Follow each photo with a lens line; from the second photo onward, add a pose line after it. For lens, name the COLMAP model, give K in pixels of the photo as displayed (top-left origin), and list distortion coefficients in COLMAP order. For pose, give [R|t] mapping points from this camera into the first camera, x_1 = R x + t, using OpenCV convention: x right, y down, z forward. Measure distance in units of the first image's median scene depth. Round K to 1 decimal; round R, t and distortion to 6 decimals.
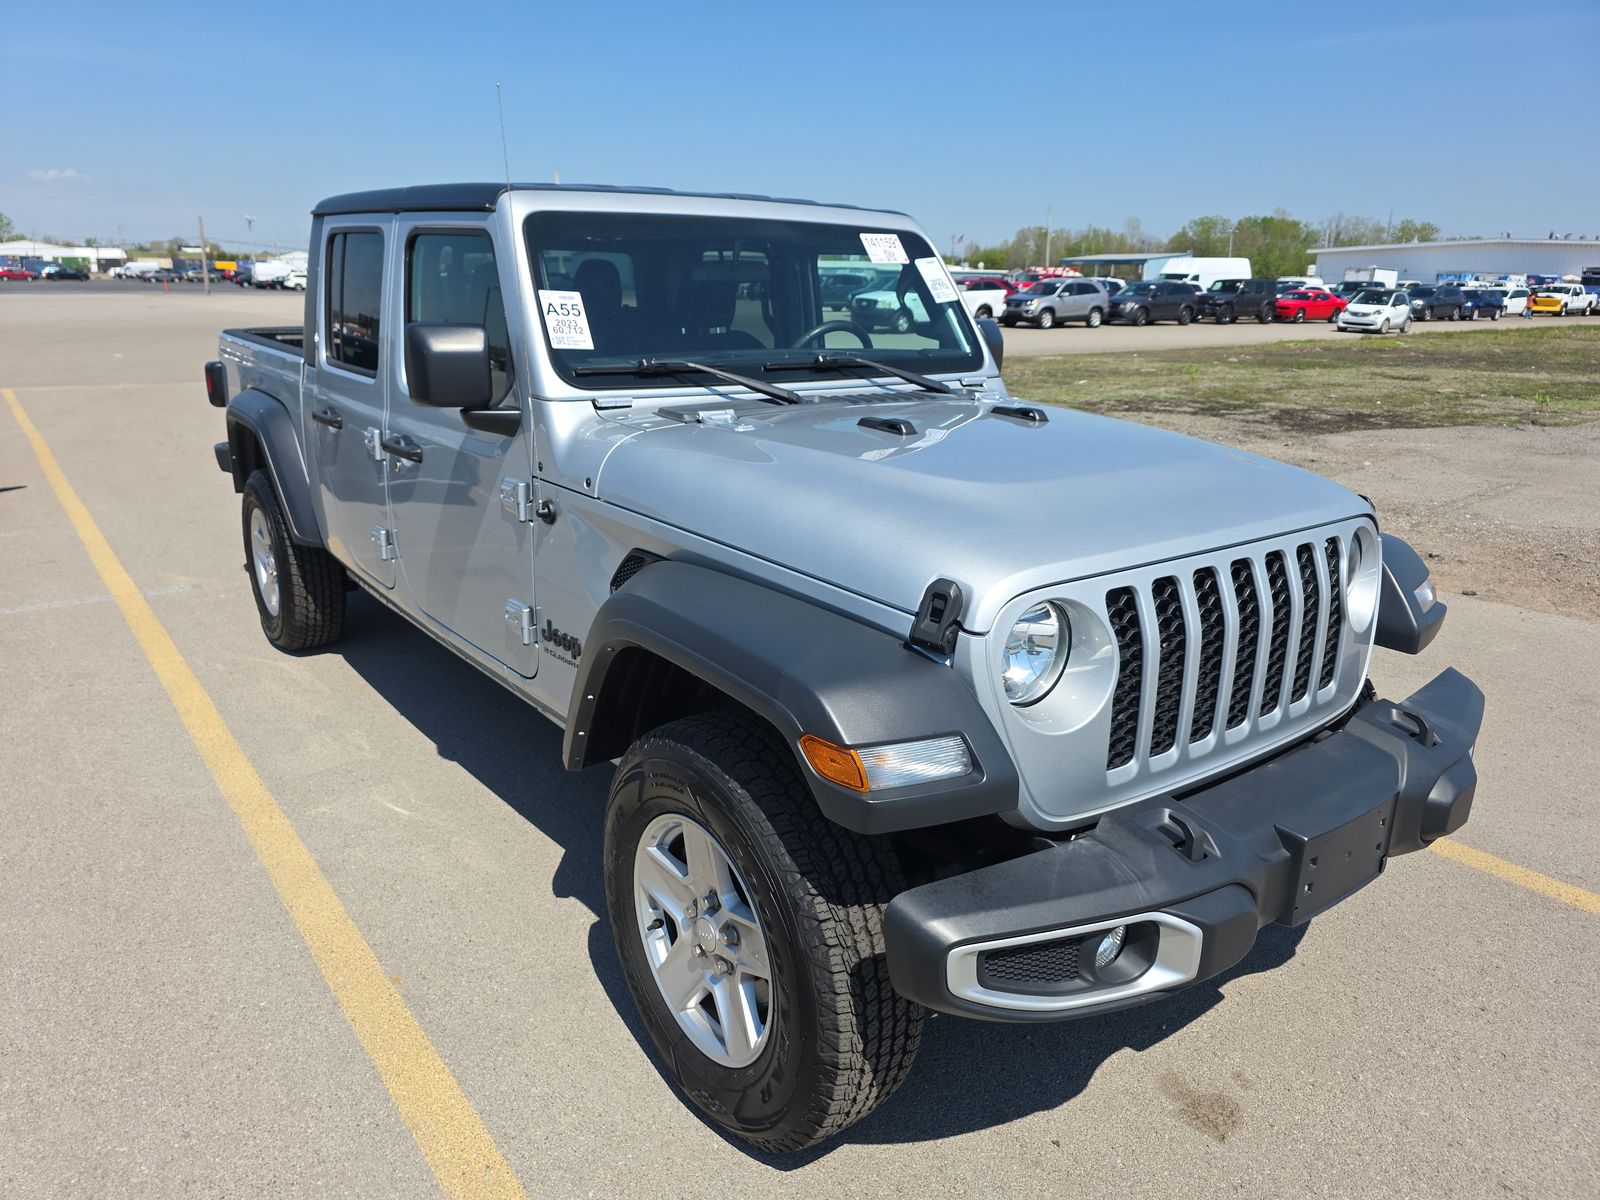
lens RADIAL K [[1108.7, 0, 800.0], [0, 1108.7, 600.0], [0, 0, 1]] dist [-0.002356, -0.000824]
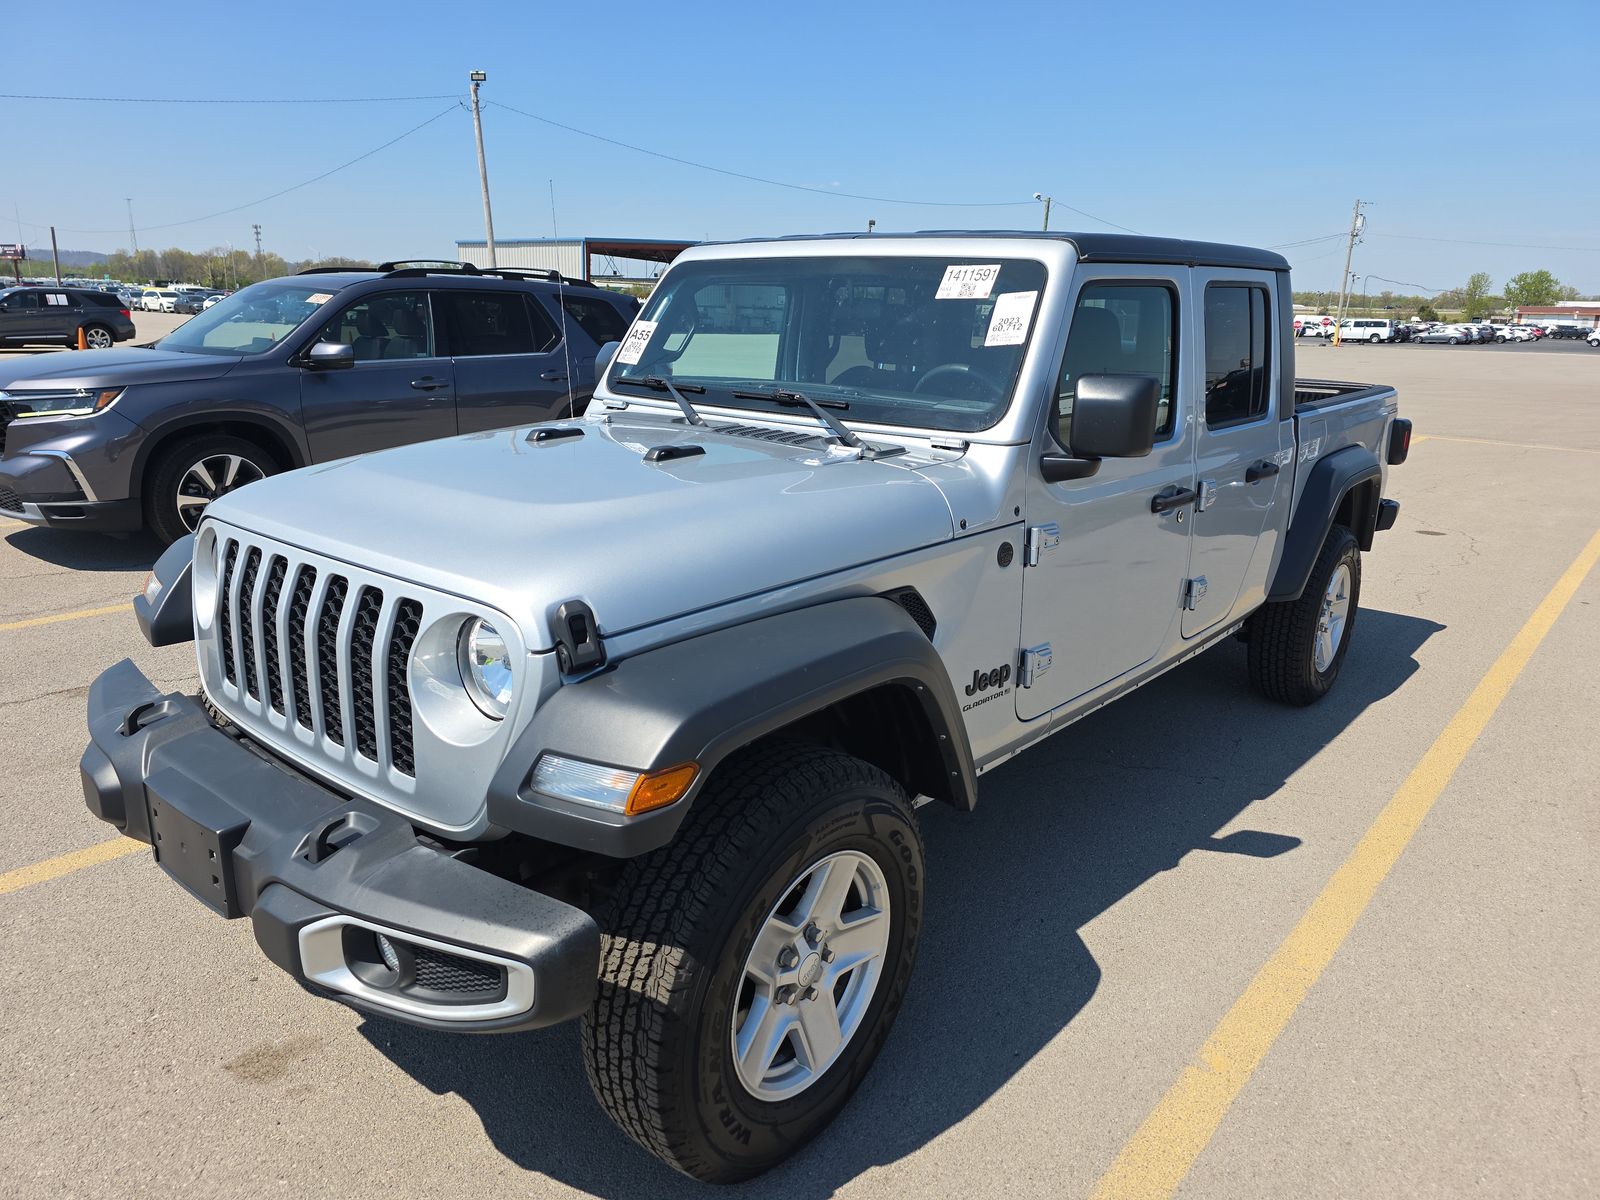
lens RADIAL K [[1108.7, 0, 800.0], [0, 1108.7, 600.0], [0, 0, 1]] dist [-0.002356, -0.000824]
pose [[0.215085, 0.238810, -0.946947, 0.924300], [-0.291799, 0.941061, 0.171048, -0.197653], [0.931983, 0.239528, 0.272093, 0.716788]]
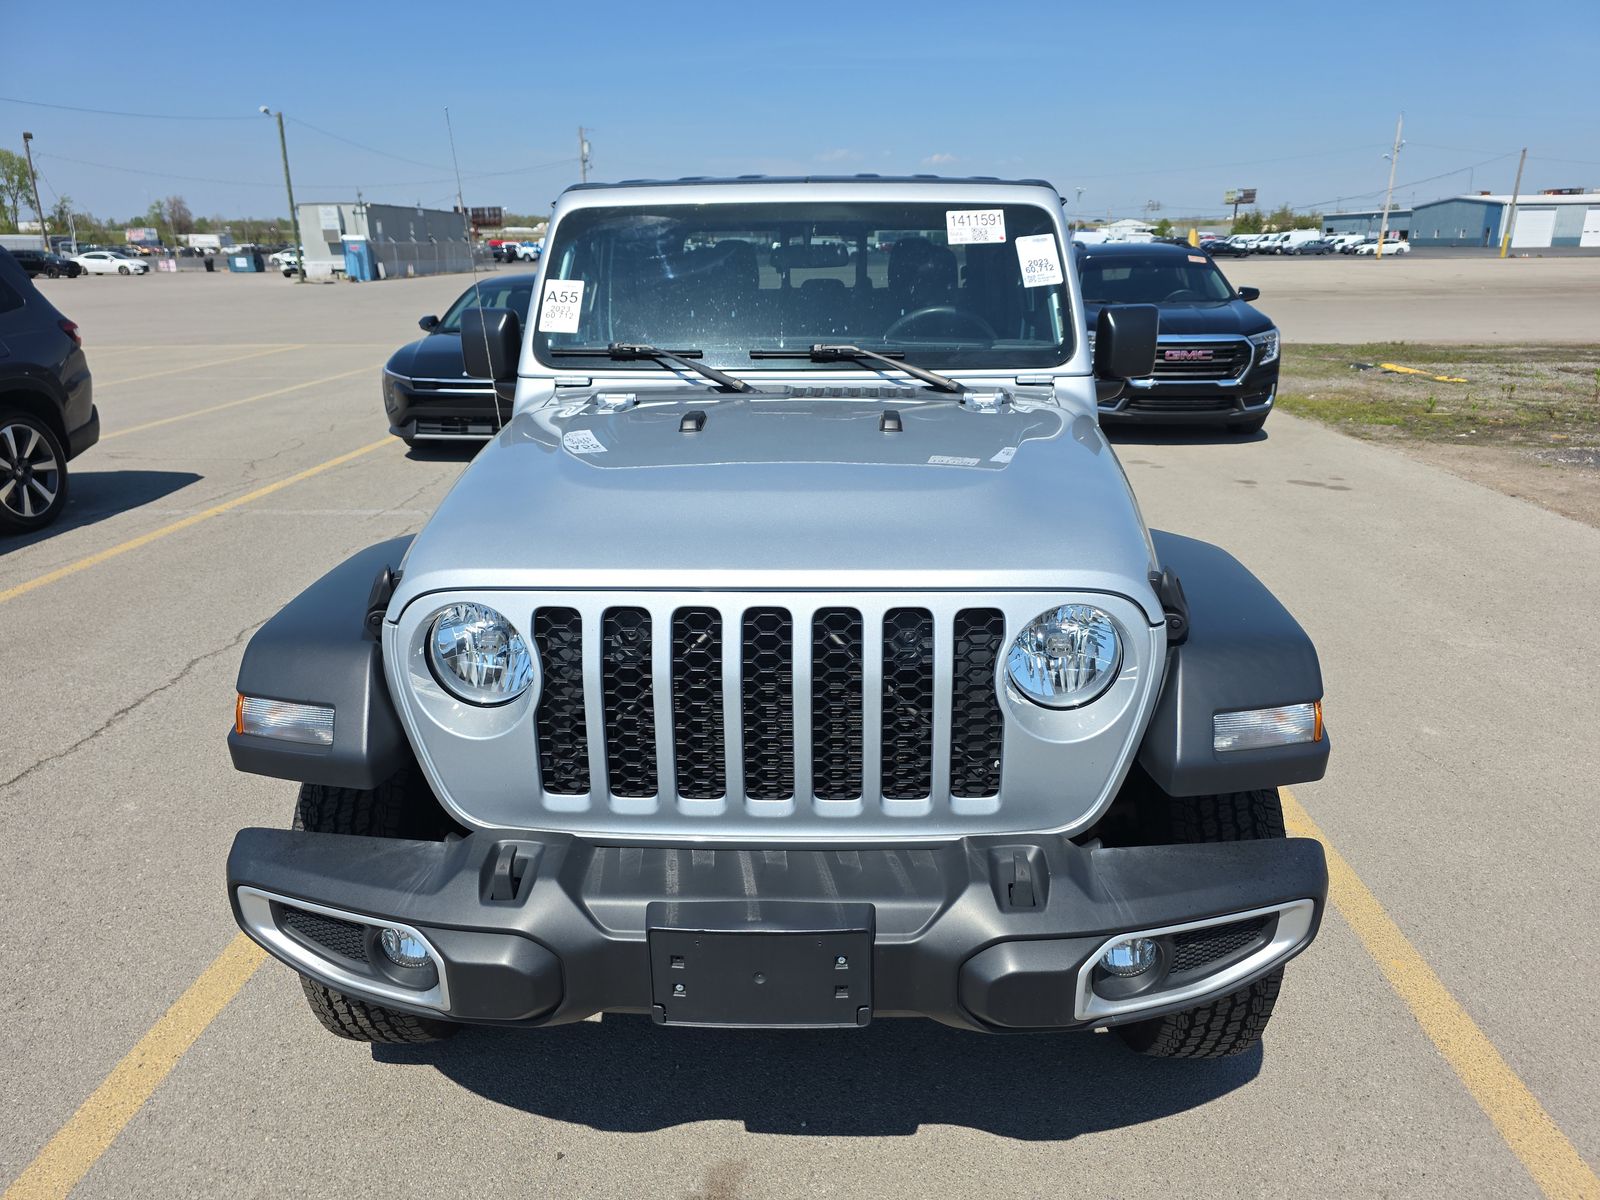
lens RADIAL K [[1108.5, 0, 833.7], [0, 1108.5, 610.2], [0, 0, 1]] dist [0.005054, -0.000017]
pose [[0.767642, 0.181893, -0.614525, 0.606520], [-0.157661, 0.983008, 0.094016, -0.077826], [0.621183, 0.024716, 0.783276, 0.232465]]
